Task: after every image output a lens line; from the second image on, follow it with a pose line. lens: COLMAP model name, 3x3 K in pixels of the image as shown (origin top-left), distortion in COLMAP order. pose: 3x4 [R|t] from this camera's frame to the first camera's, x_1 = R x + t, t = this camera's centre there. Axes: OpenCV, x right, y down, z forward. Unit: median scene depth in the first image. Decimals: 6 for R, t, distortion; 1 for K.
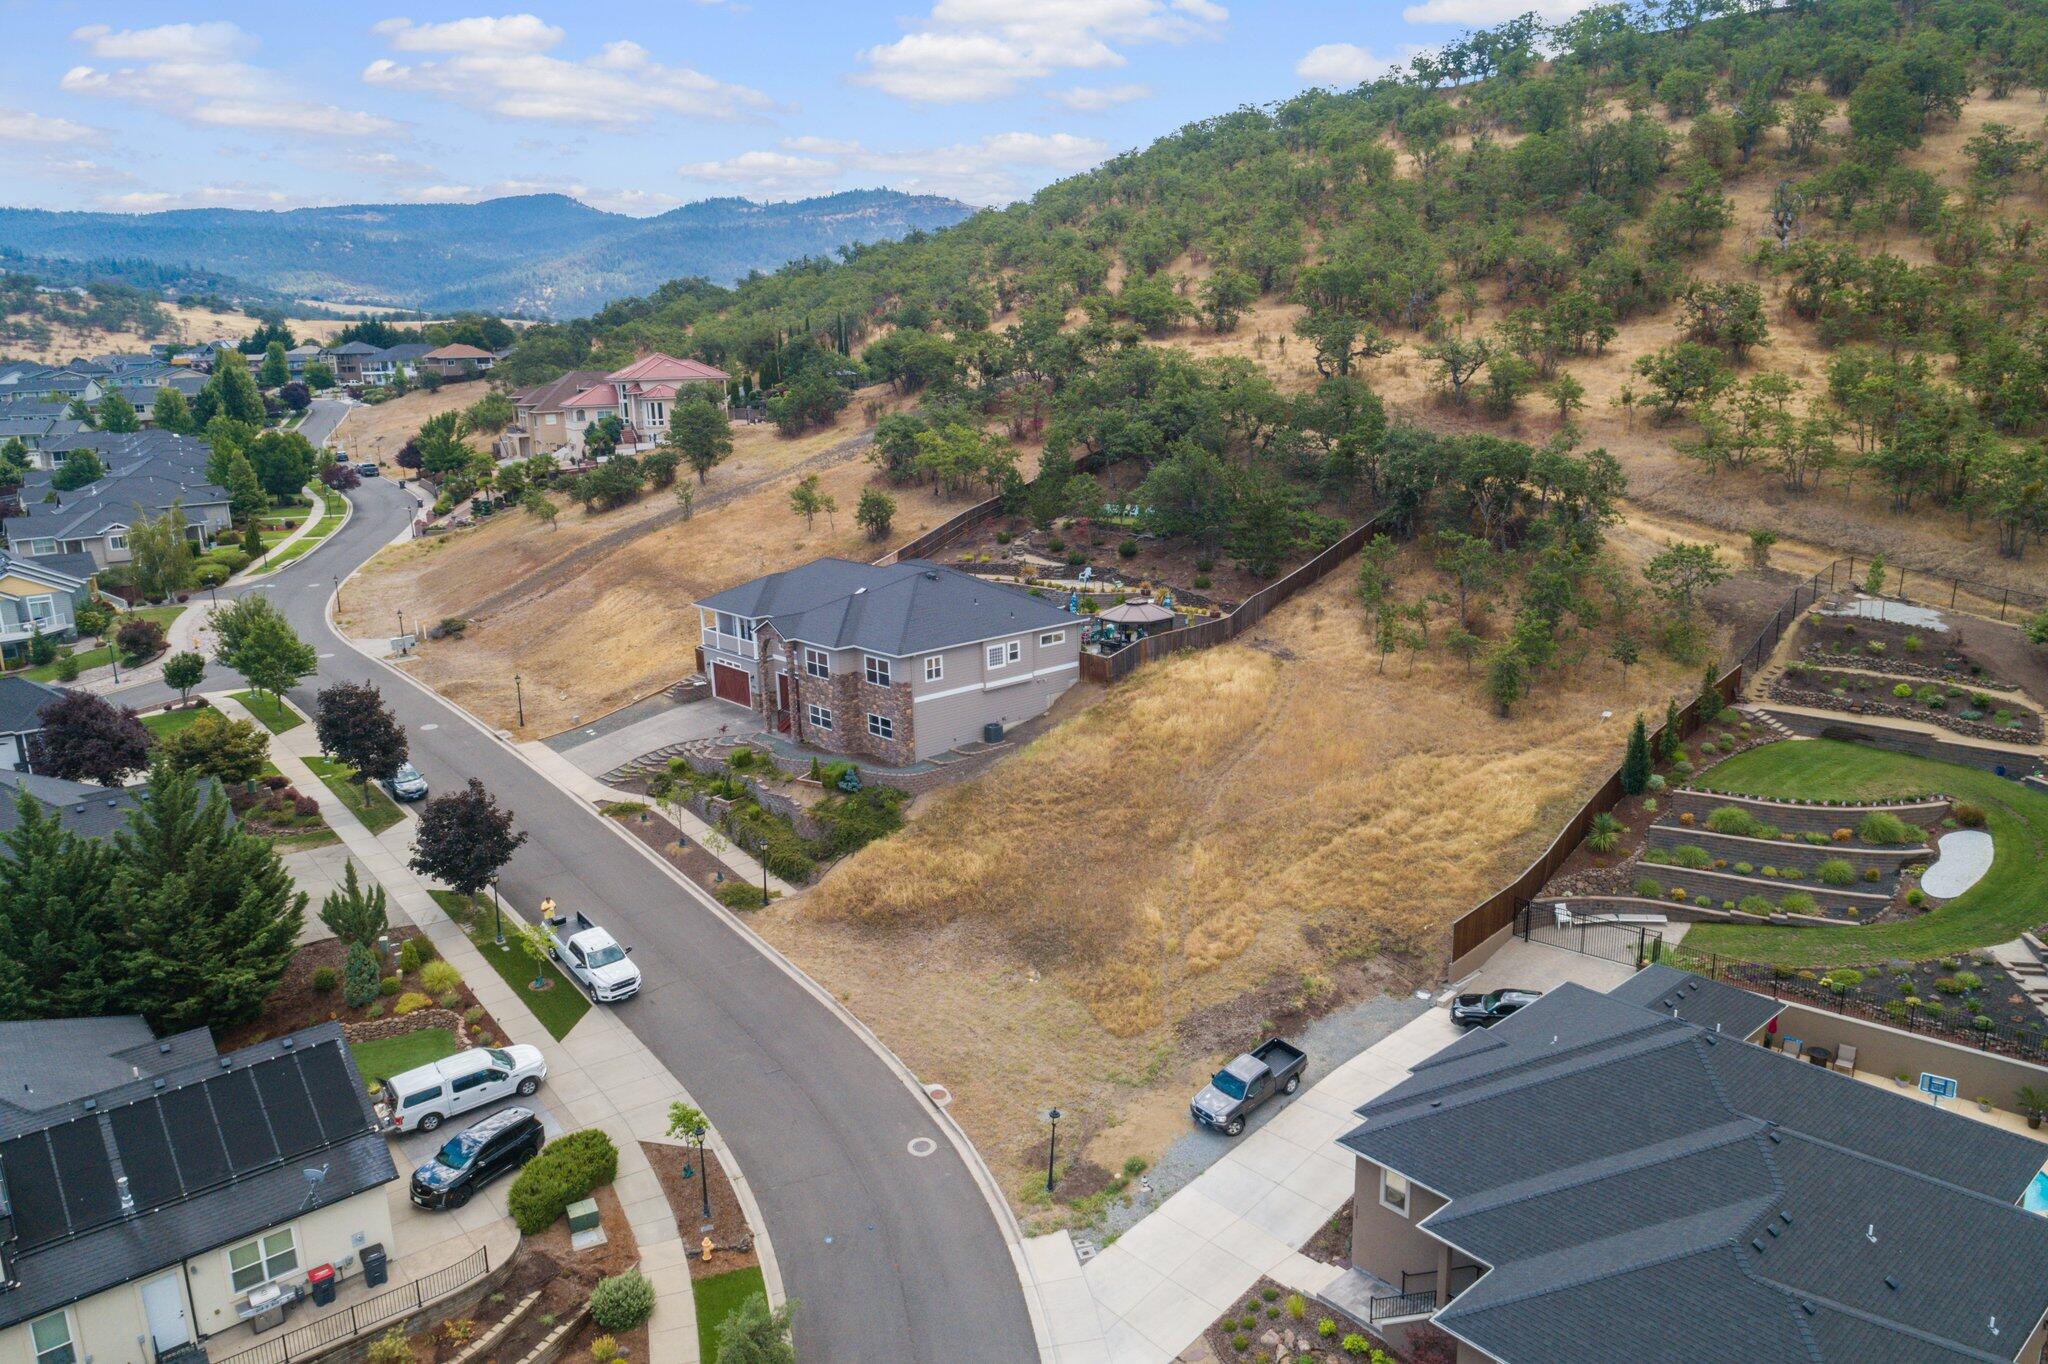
lens RADIAL K [[1385.3, 0, 1024.0], [0, 1385.3, 682.0], [0, 0, 1]] dist [-0.005466, 0.002058]
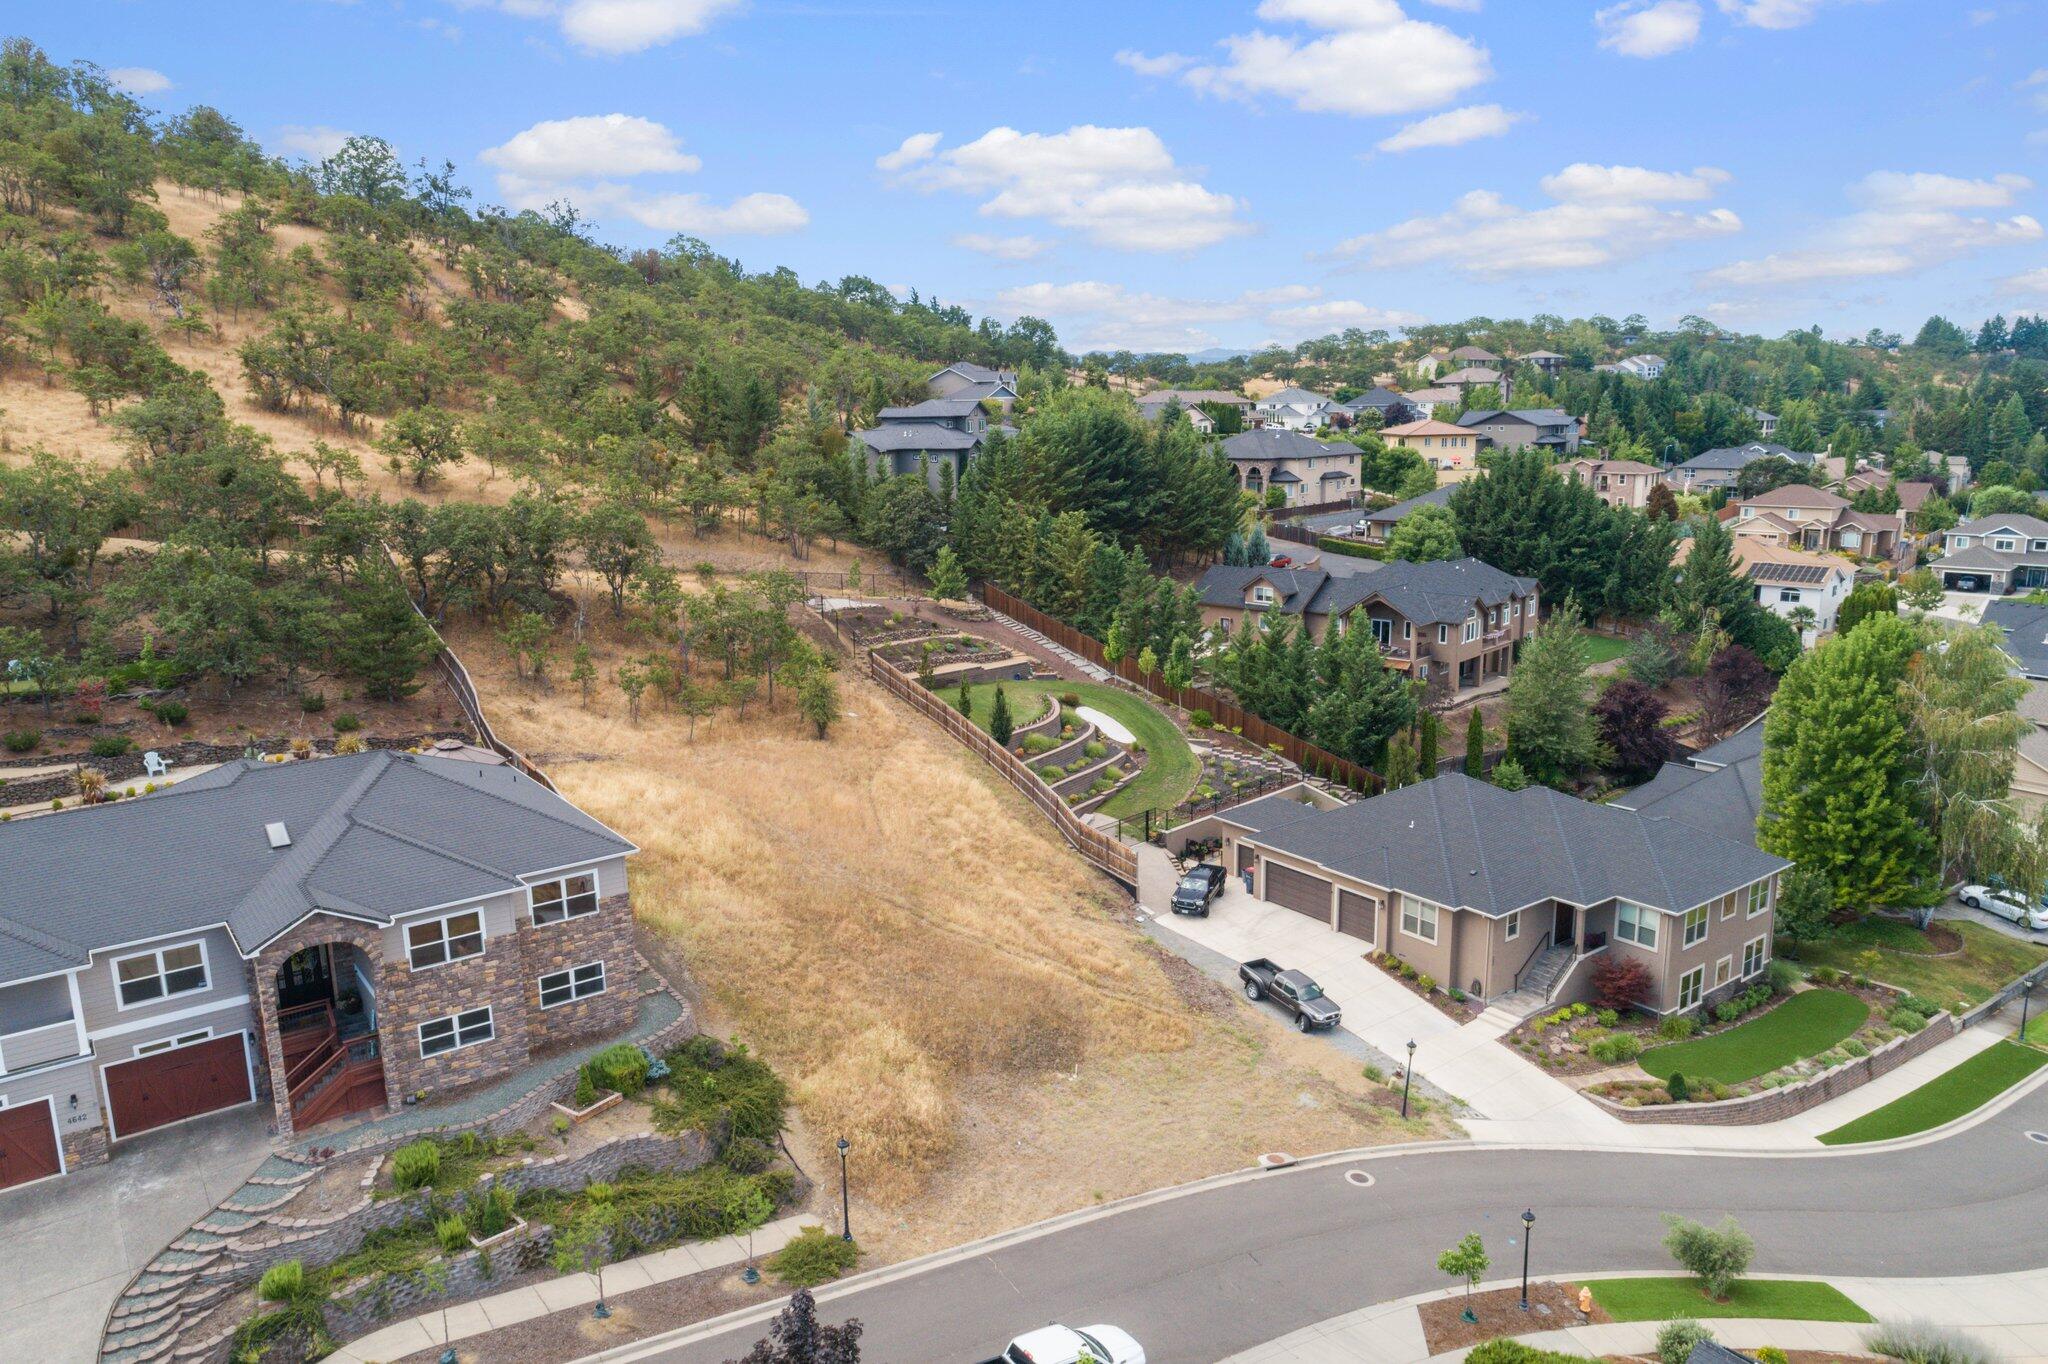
lens RADIAL K [[1385.3, 0, 1024.0], [0, 1385.3, 682.0], [0, 0, 1]] dist [-0.005466, 0.002058]
pose [[0.078889, -0.182356, 0.980063, -0.730665], [0.250245, 0.955270, 0.157599, -0.157455], [-0.964963, 0.232823, 0.120993, 0.761816]]
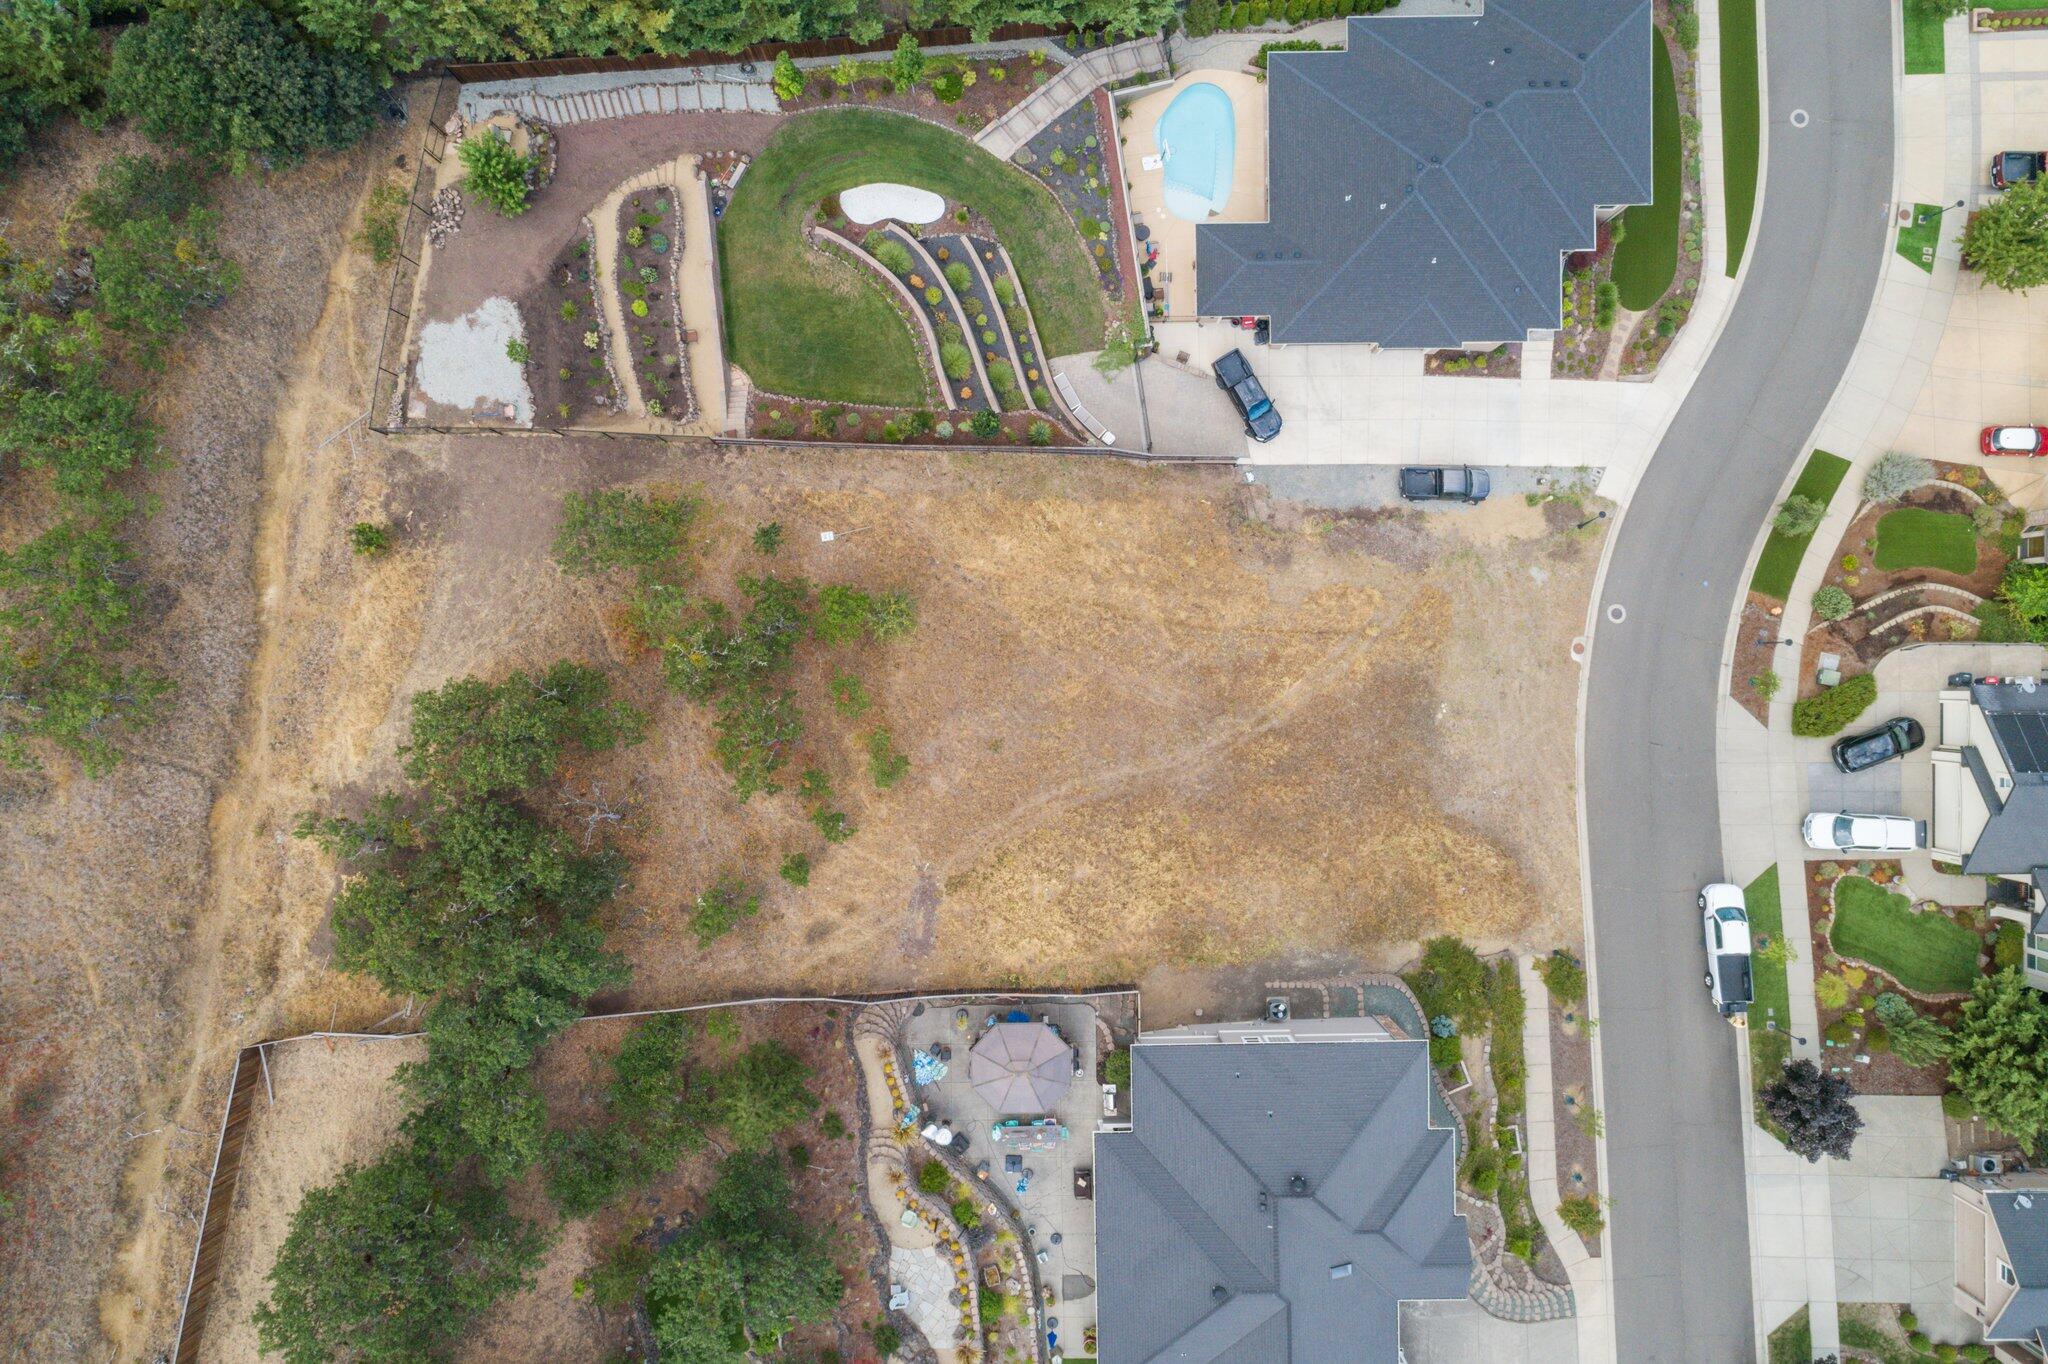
lens RADIAL K [[1381.7, 0, 1024.0], [0, 1381.7, 682.0], [0, 0, 1]] dist [-0.000928, 0.004156]
pose [[-0.760384, -0.649000, 0.024795, 0.246894], [0.177155, -0.170527, 0.969297, -0.931215], [-0.624845, 0.741431, 0.244639, 0.807596]]
